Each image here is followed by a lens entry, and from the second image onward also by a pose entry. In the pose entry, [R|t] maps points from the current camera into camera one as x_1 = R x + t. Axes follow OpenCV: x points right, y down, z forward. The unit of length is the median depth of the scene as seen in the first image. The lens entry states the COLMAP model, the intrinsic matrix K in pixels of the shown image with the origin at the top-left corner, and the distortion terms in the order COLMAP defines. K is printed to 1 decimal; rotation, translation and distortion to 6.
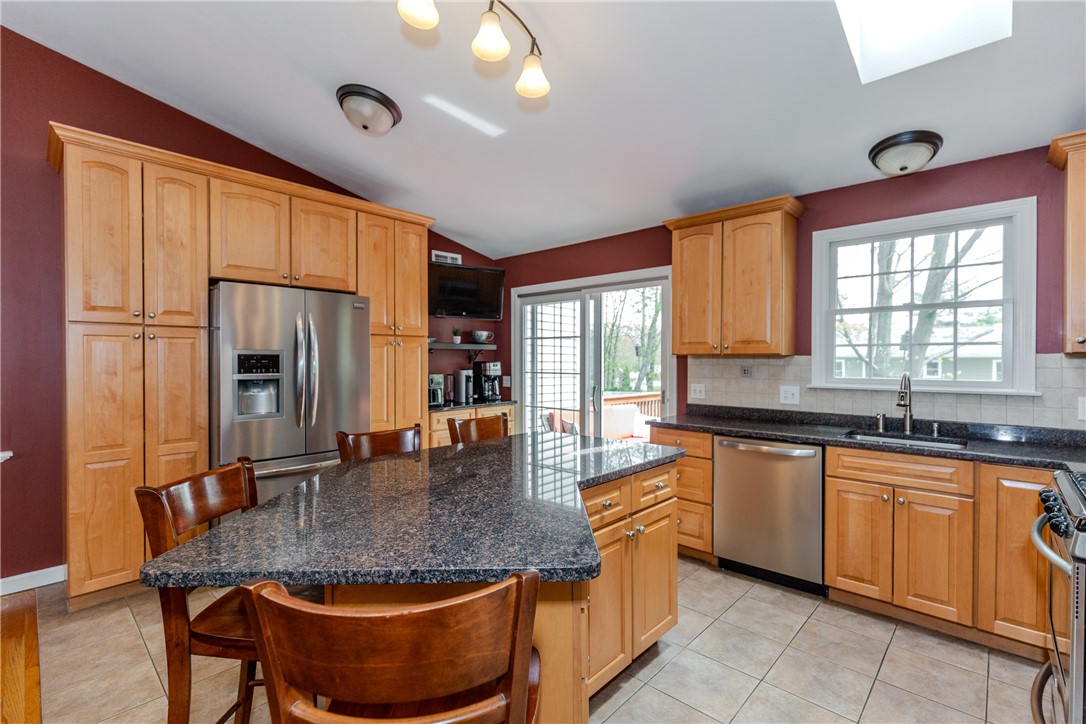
lens RADIAL K [[483.4, 0, 543.6], [0, 483.4, 364.2], [0, 0, 1]] dist [0.007247, -0.000472]
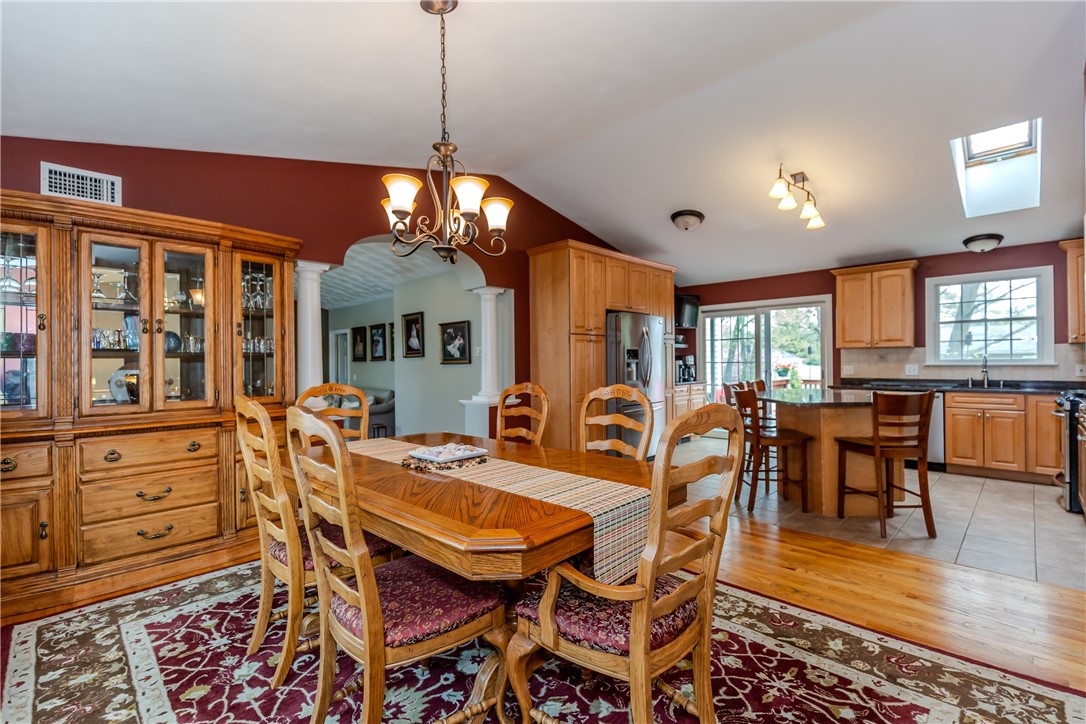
lens RADIAL K [[483.4, 0, 542.3], [0, 483.4, 361.3], [0, 0, 1]] dist [0.007247, -0.000472]
pose [[0.999425, -0.009646, -0.032495, -0.878960], [0.009277, 0.999891, -0.011495, 0.044959], [0.032603, 0.011186, 0.999406, -0.913537]]
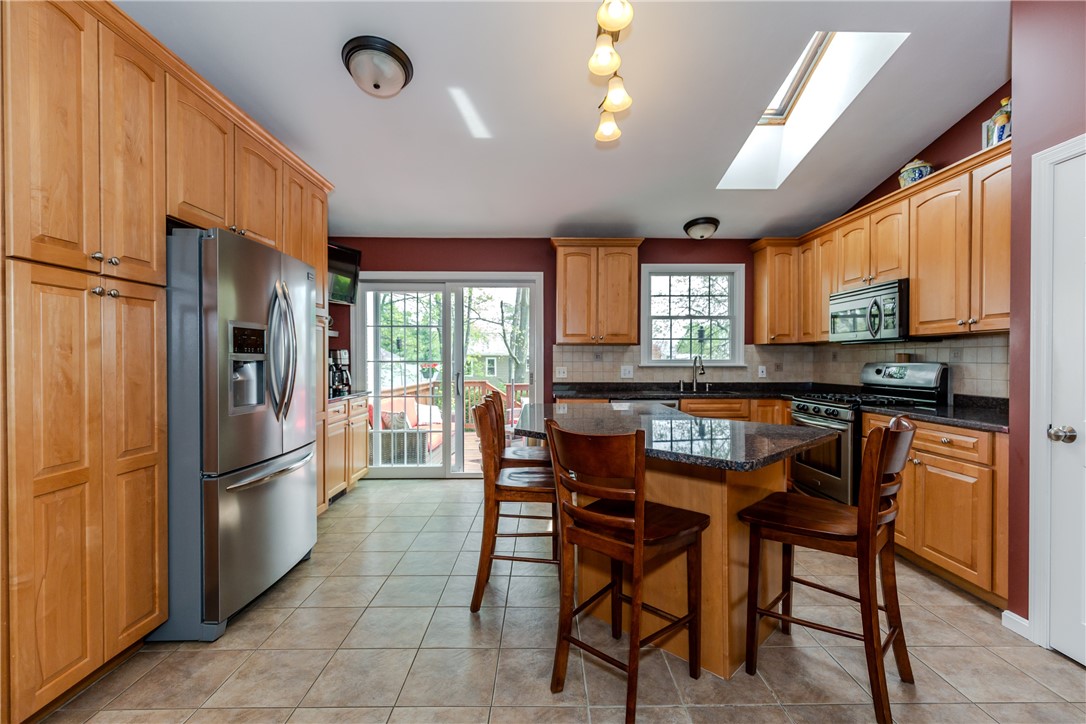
lens RADIAL K [[483.4, 0, 542.9], [0, 483.4, 365.1], [0, 0, 1]] dist [0.007247, -0.000472]
pose [[0.729280, -0.008737, 0.684160, -0.773912], [0.007608, 0.999960, 0.004660, 0.038166], [-0.684173, 0.001807, 0.729317, 0.114963]]
